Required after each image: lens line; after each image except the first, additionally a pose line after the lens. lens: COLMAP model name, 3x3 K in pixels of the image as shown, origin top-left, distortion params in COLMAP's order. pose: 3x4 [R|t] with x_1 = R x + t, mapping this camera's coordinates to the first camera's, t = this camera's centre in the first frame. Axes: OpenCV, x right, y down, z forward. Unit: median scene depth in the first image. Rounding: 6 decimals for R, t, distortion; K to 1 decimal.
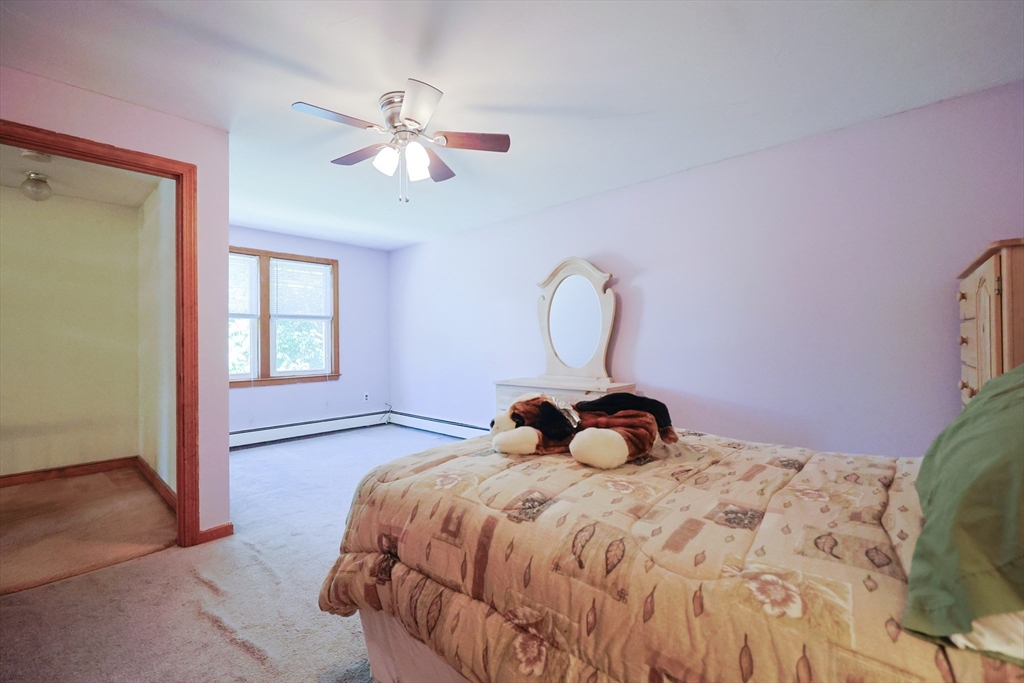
lens RADIAL K [[437.9, 0, 526.2], [0, 437.9, 340.4], [0, 0, 1]] dist [-0.001092, -0.000024]
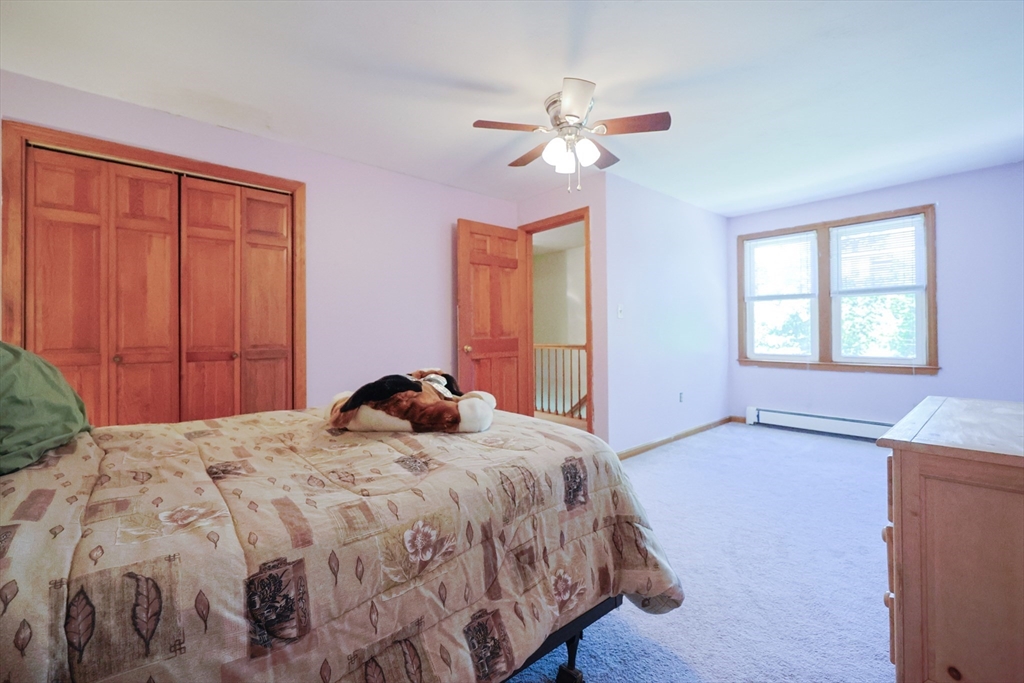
lens RADIAL K [[432.6, 0, 512.8], [0, 432.6, 326.8], [0, 0, 1]] dist [0.001091, -0.007916]
pose [[-0.124437, 0.001530, -0.992226, 0.371271], [0.016874, 0.999857, -0.000574, 0.002085], [0.992084, -0.016814, -0.124446, 0.463496]]
